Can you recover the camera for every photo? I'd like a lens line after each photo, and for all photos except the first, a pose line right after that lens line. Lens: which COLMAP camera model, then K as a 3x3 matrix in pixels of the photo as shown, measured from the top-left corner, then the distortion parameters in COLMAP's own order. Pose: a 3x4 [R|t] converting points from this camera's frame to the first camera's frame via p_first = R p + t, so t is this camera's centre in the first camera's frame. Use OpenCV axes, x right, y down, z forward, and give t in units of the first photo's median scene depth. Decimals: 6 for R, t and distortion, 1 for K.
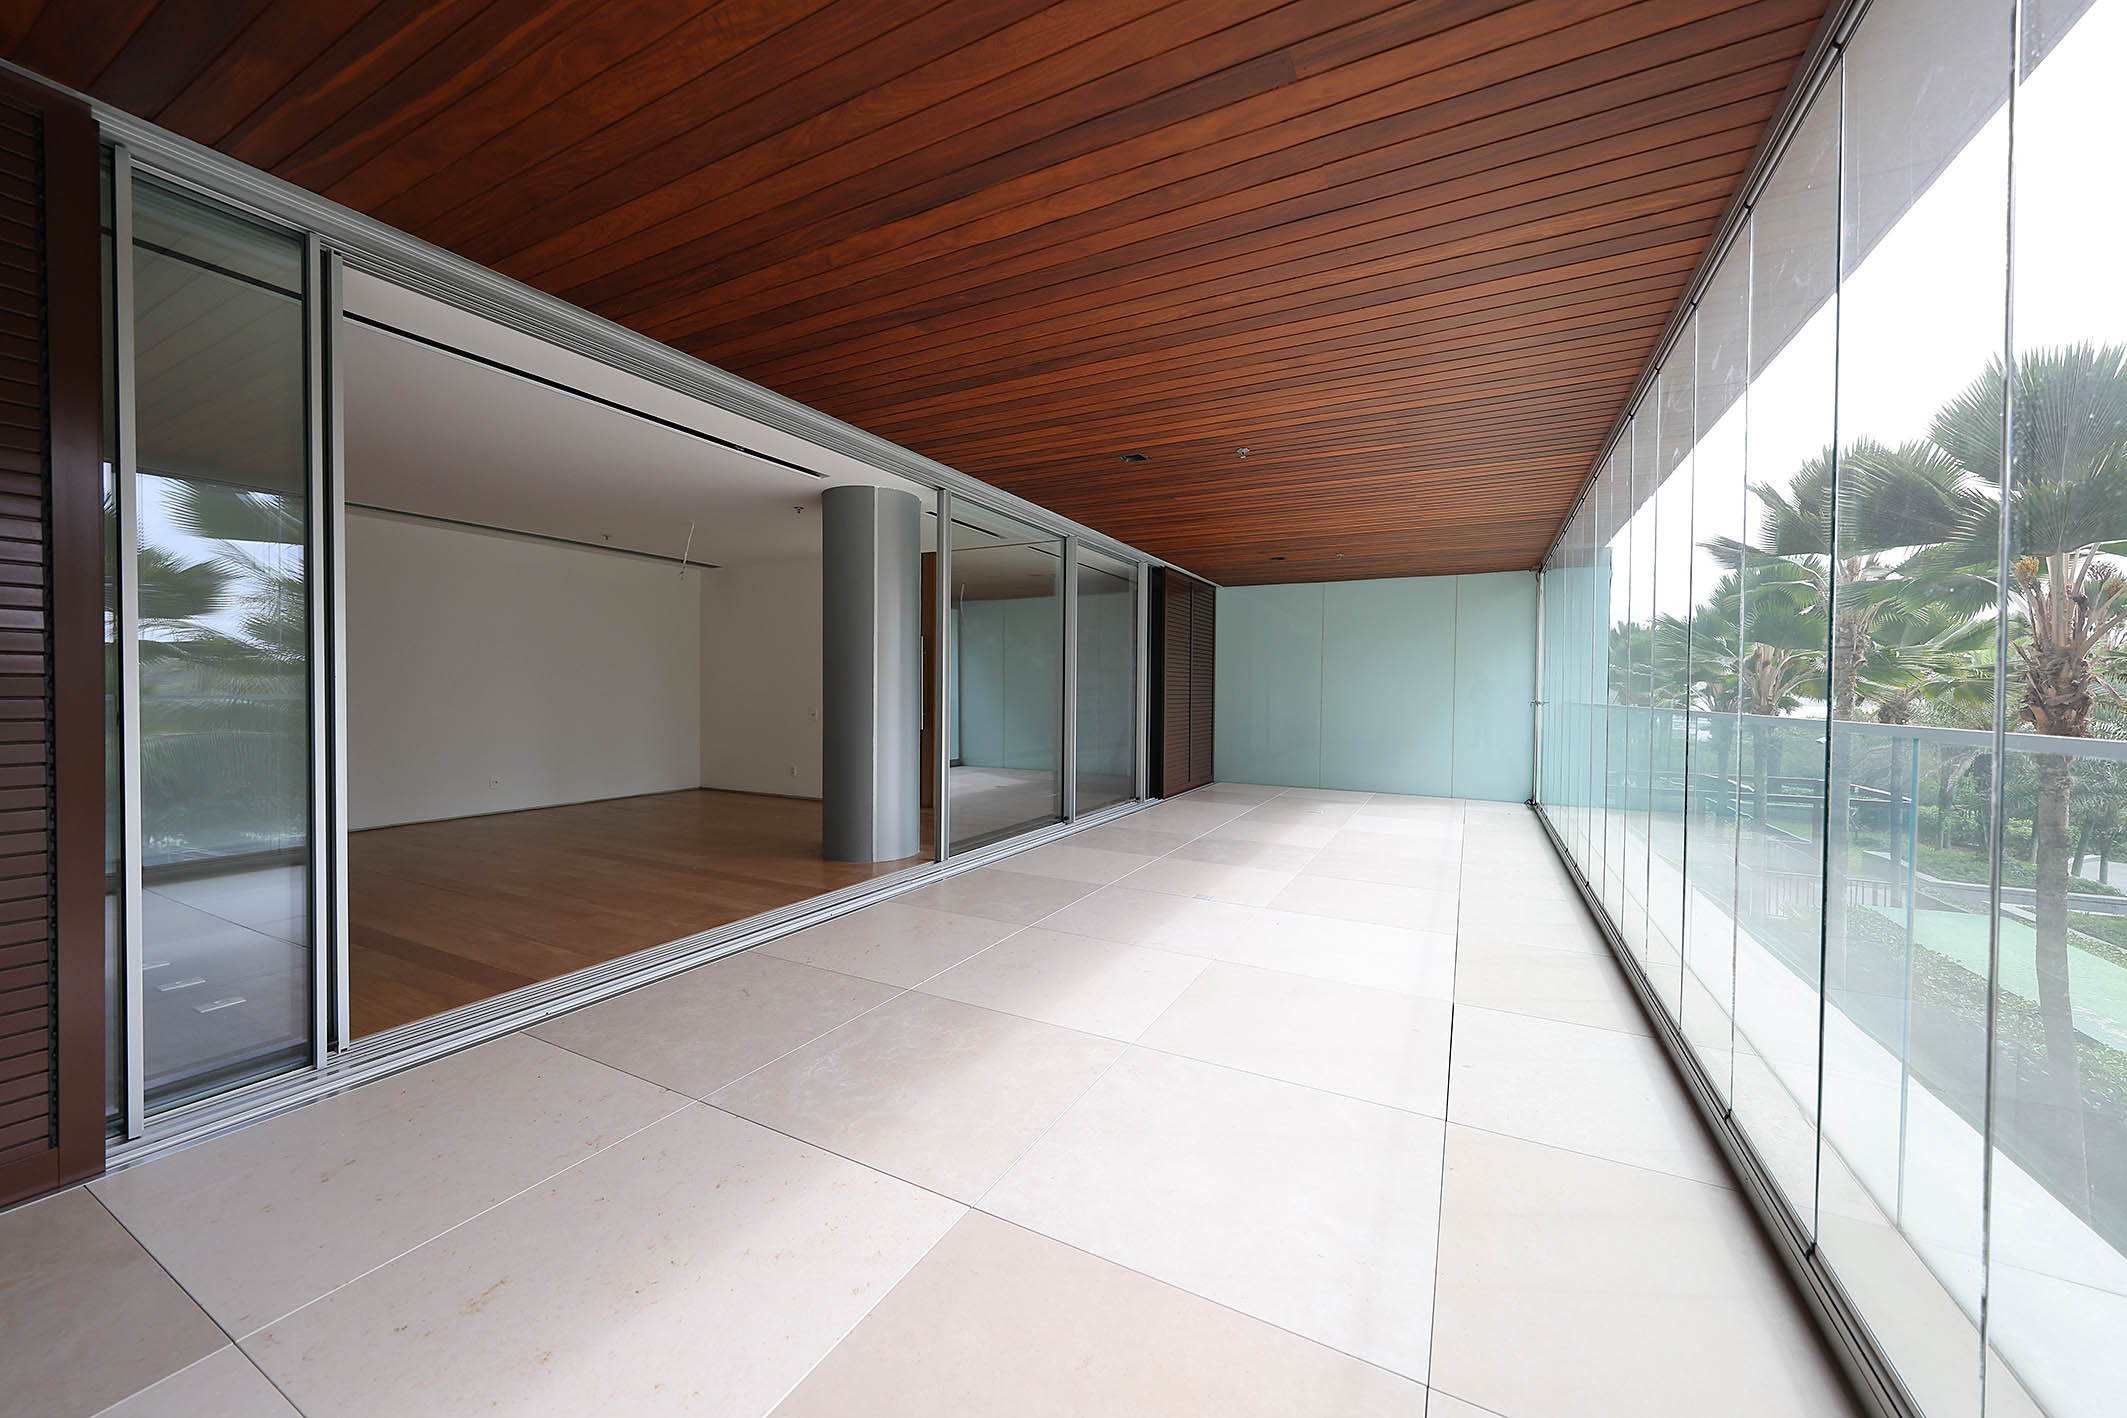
lens RADIAL K [[778.8, 0, 1065.5], [0, 778.8, 701.6], [0, 0, 1]] dist [0.005399, -0.000414]
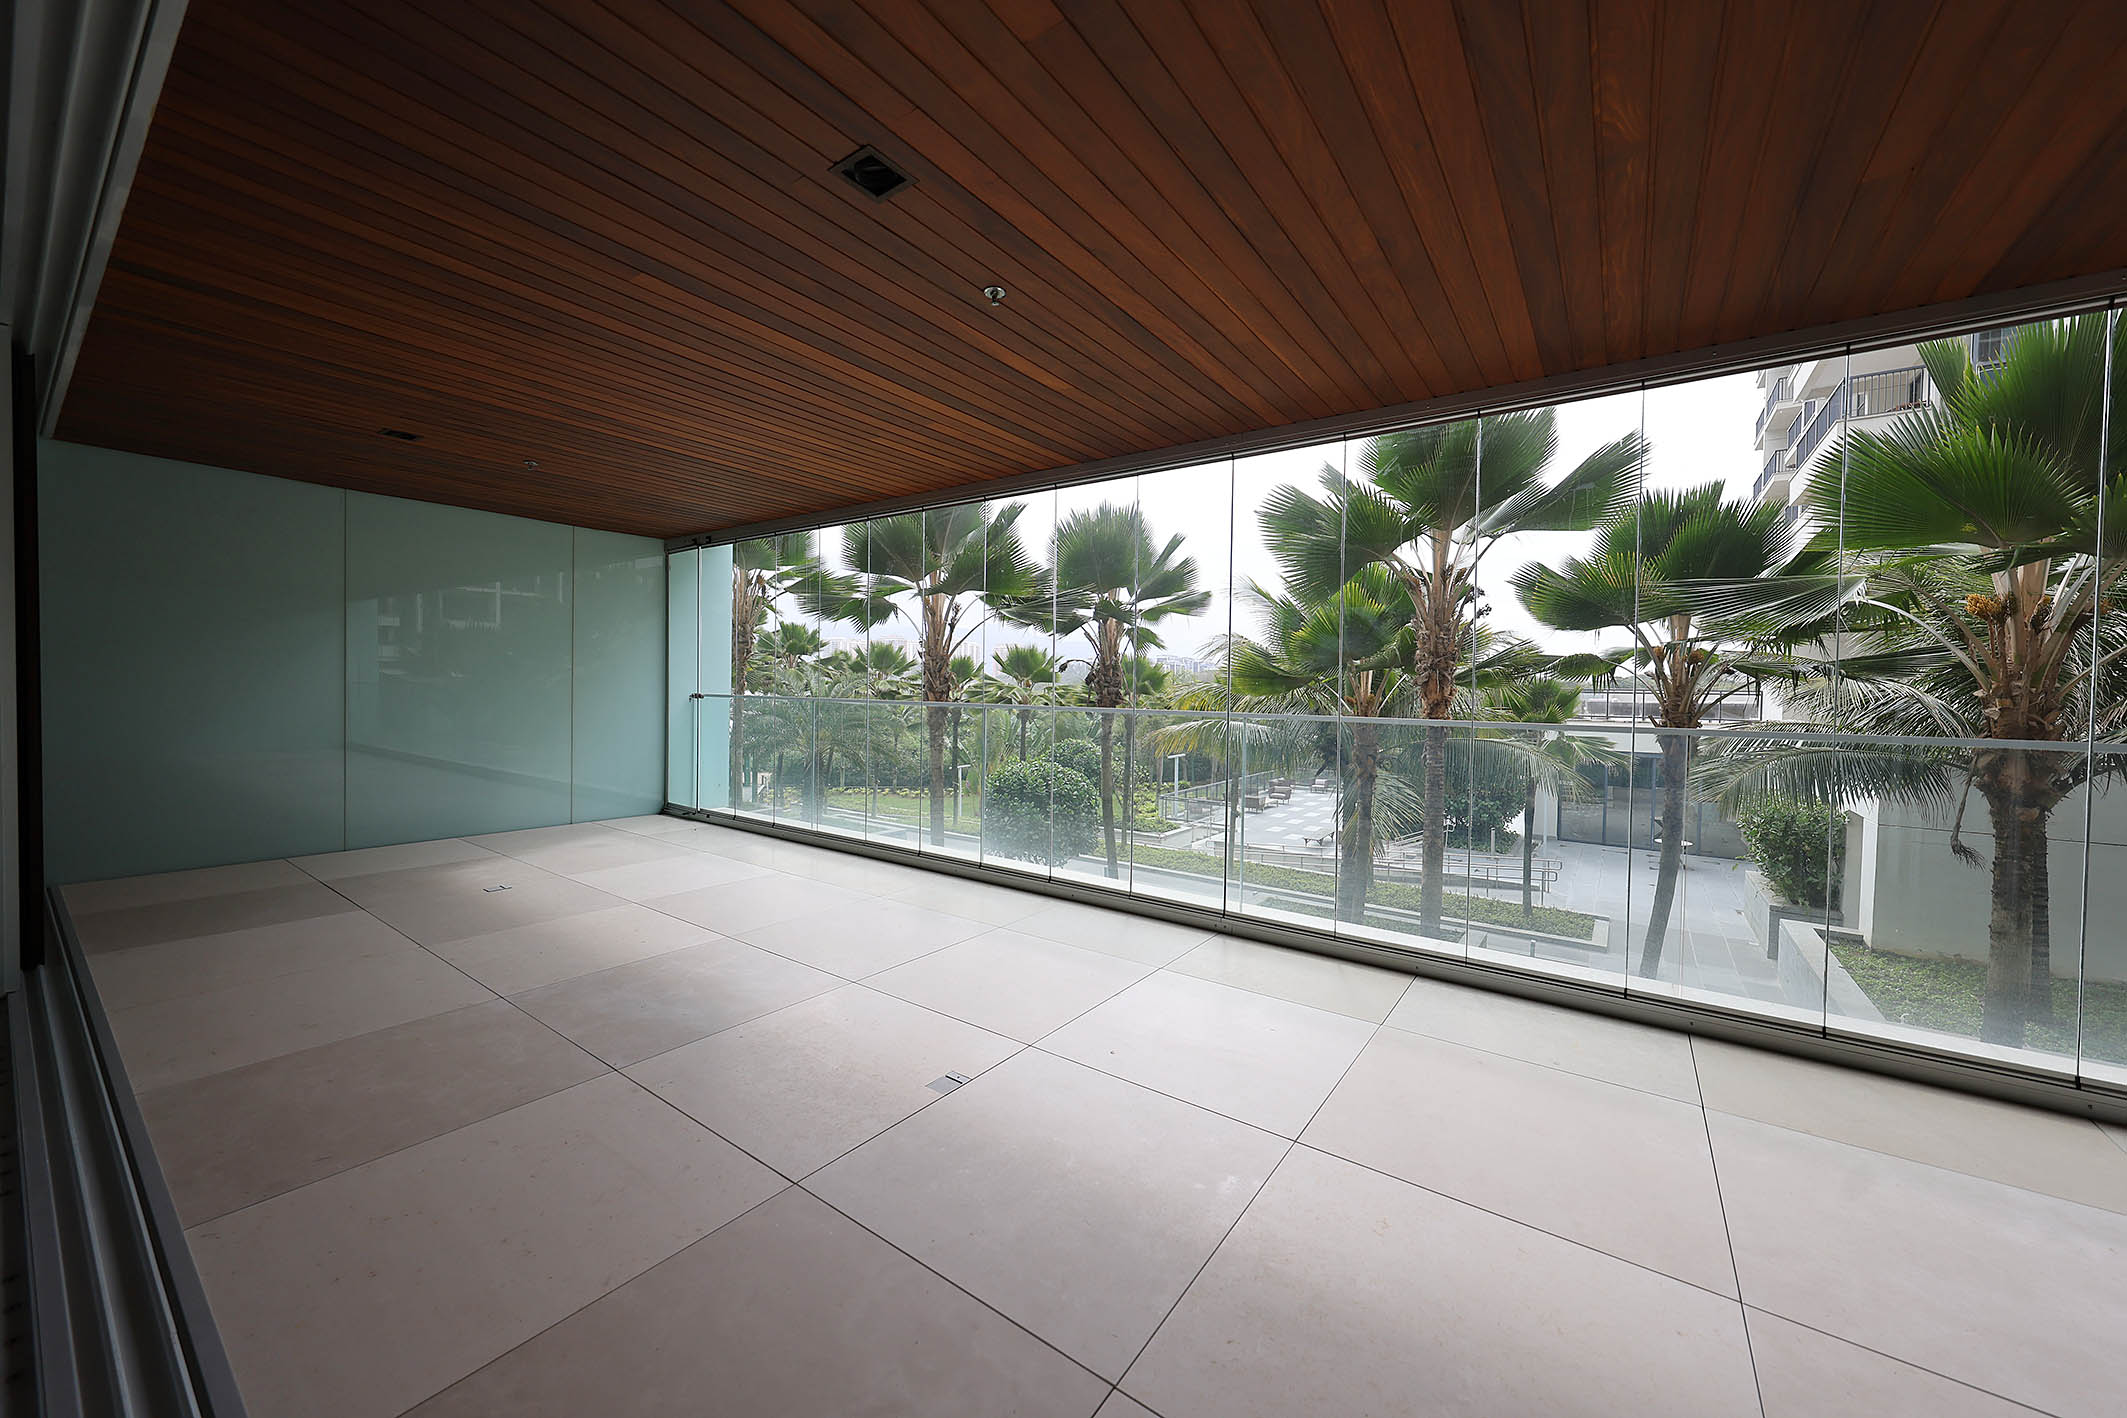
lens RADIAL K [[778.8, 0, 1054.9], [0, 778.8, 703.9], [0, 0, 1]] dist [0.005399, -0.000414]
pose [[0.145609, -0.031792, 0.988831, -0.244717], [-0.000205, 0.999483, 0.032165, -0.020838], [-0.989342, -0.004886, 0.145527, 0.566100]]
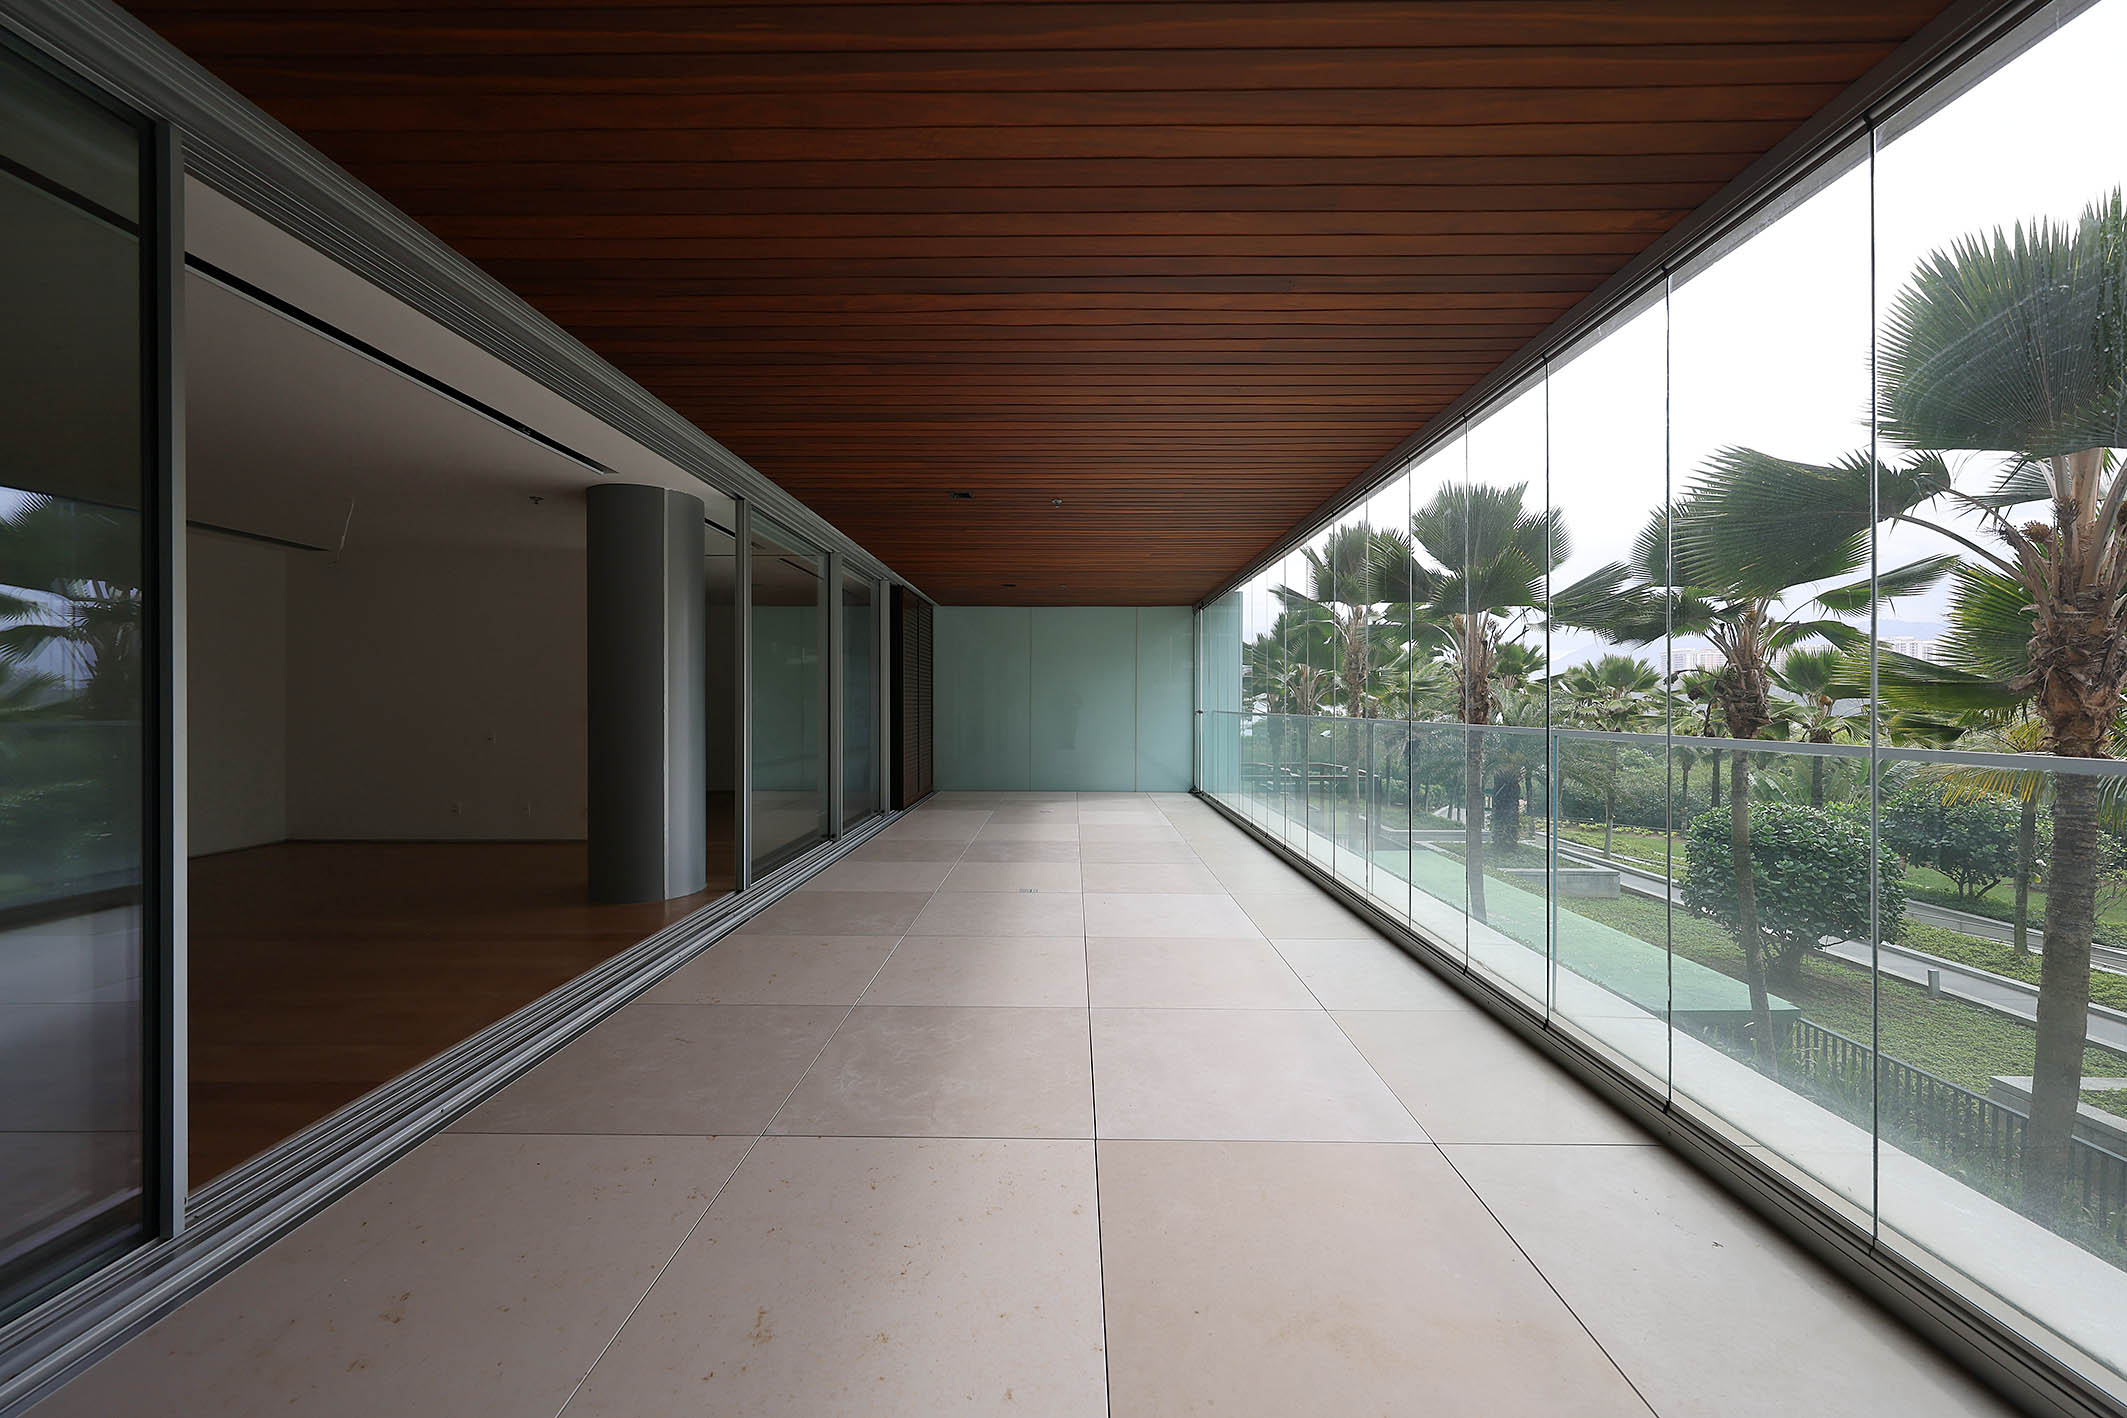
lens RADIAL K [[778.8, 0, 1068.0], [0, 778.8, 708.2], [0, 0, 1]] dist [0.005399, -0.000414]
pose [[0.886212, -0.013222, 0.463091, -0.205097], [0.014987, 0.999888, -0.000133, -0.009362], [-0.463037, 0.007058, 0.886311, -0.022022]]
